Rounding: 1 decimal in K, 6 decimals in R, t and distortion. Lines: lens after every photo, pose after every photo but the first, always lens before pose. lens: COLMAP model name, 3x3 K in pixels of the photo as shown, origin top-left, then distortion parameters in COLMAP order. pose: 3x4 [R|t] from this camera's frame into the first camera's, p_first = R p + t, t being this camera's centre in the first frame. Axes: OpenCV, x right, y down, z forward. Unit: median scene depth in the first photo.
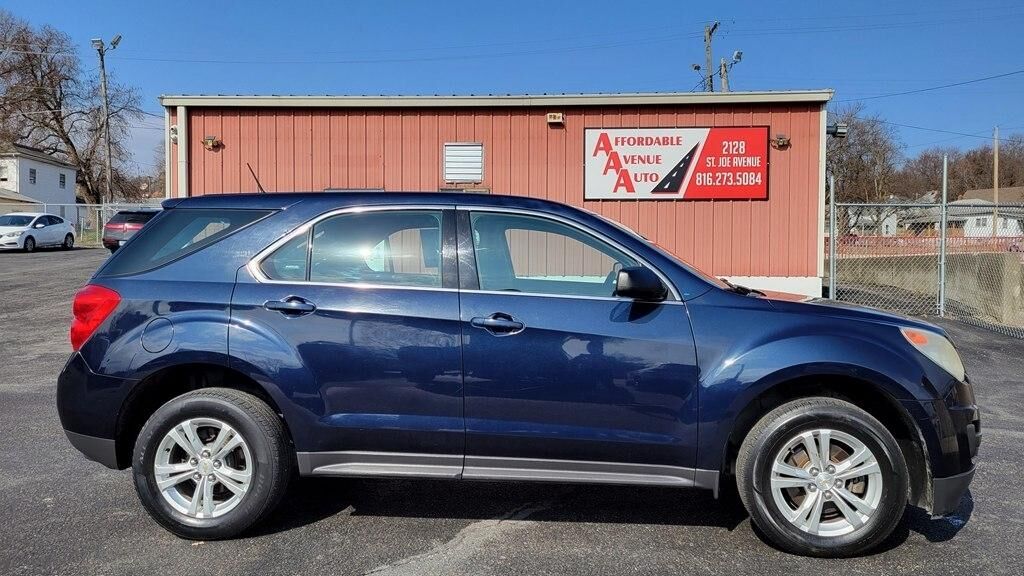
lens RADIAL K [[885.8, 0, 525.1], [0, 885.8, 272.4], [0, 0, 1]] dist [0.074958, -0.065485]
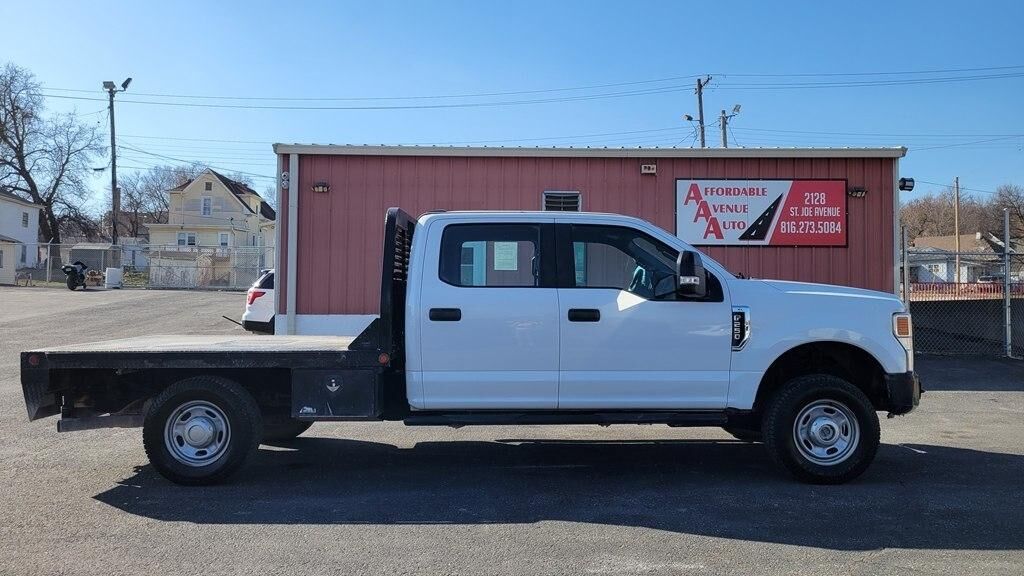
lens RADIAL K [[885.8, 0, 527.1], [0, 885.8, 252.1], [0, 0, 1]] dist [0.074958, -0.065485]
pose [[0.998105, 0.007834, 0.061037, -0.178016], [-0.003552, 0.997544, -0.069951, 0.001378], [-0.061435, 0.069602, 0.995681, -0.051104]]
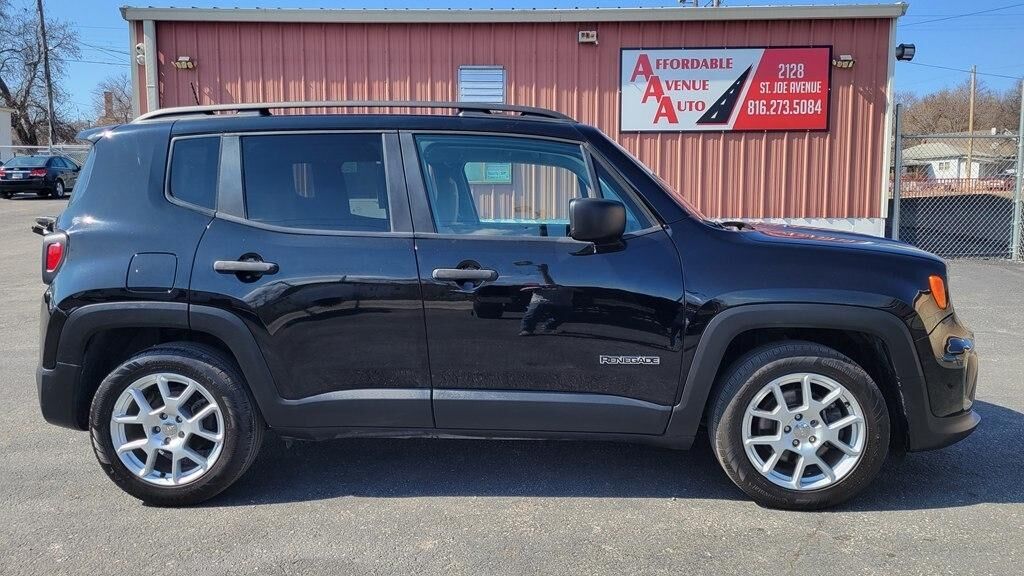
lens RADIAL K [[885.8, 0, 524.1], [0, 885.8, 288.8], [0, 0, 1]] dist [0.074958, -0.065485]
pose [[0.998691, -0.009548, 0.050251, -0.074798], [0.005653, 0.997009, 0.077084, 0.004580], [-0.050837, -0.076699, 0.995757, 0.115990]]
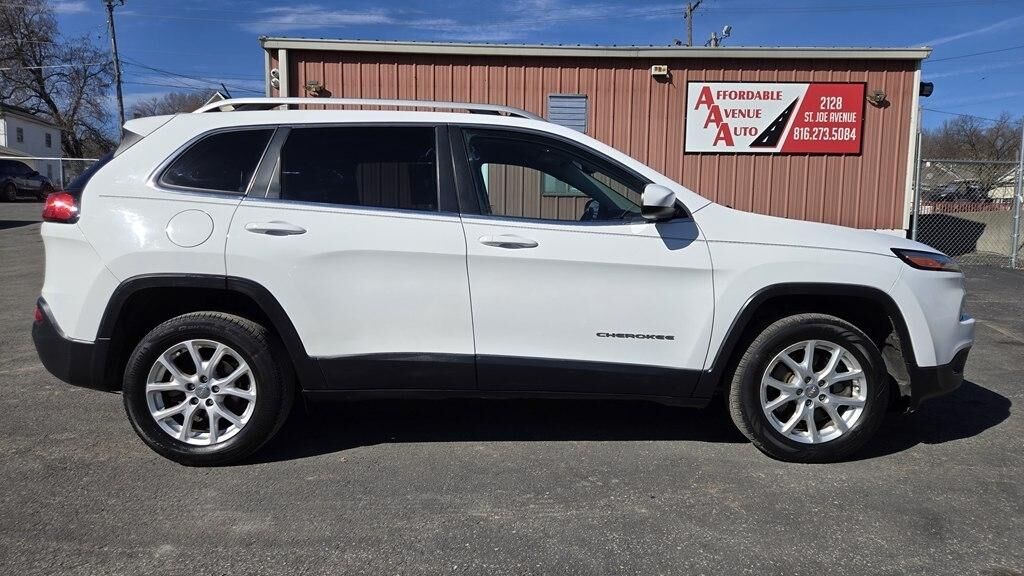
lens RADIAL K [[787.6, 0, 530.0], [0, 787.6, 306.1], [0, 0, 1]] dist [0.070526, -0.067138]
pose [[0.996831, 0.002362, 0.079507, -0.185999], [-0.009434, 0.996015, 0.088683, 0.015829], [-0.078981, -0.089152, 0.992882, 0.085803]]
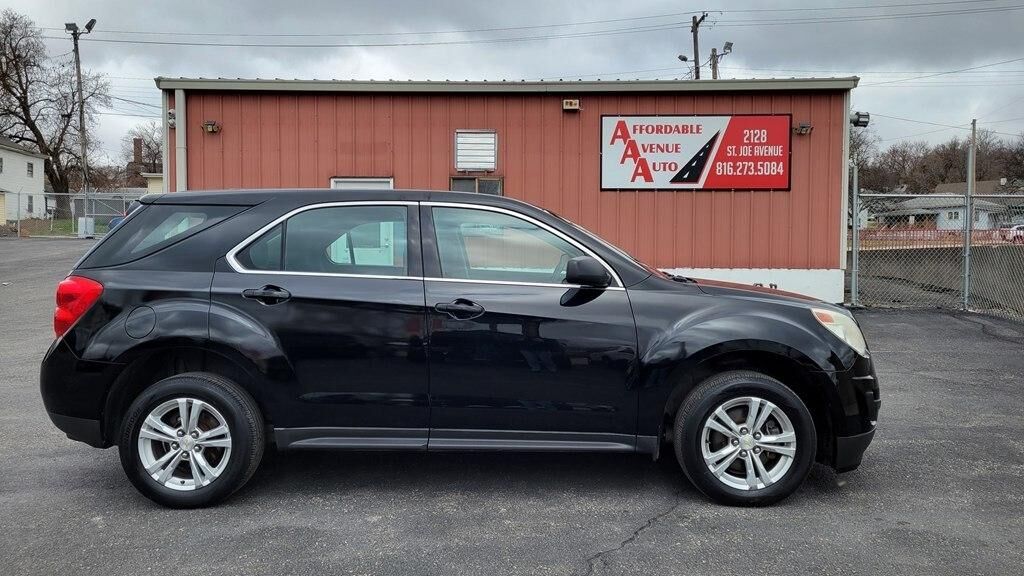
lens RADIAL K [[885.8, 0, 524.5], [0, 885.8, 266.7], [0, 0, 1]] dist [0.074958, -0.065485]
pose [[0.999504, 0.001475, 0.031458, -0.047385], [-0.001558, 0.999995, 0.002591, 0.000033], [-0.031454, -0.002639, 0.999502, 0.034171]]
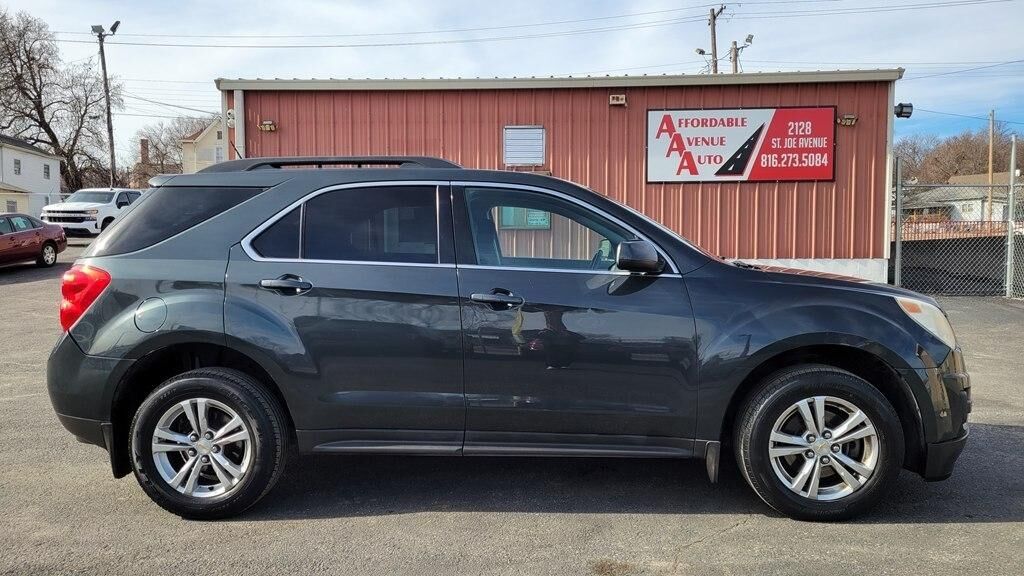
lens RADIAL K [[885.8, 0, 507.1], [0, 885.8, 289.7], [0, 0, 1]] dist [0.074958, -0.065485]
pose [[0.999943, -0.006717, 0.008268, -0.098953], [0.006457, 0.999495, 0.031119, 0.005758], [-0.008472, -0.031064, 0.999481, 0.005046]]
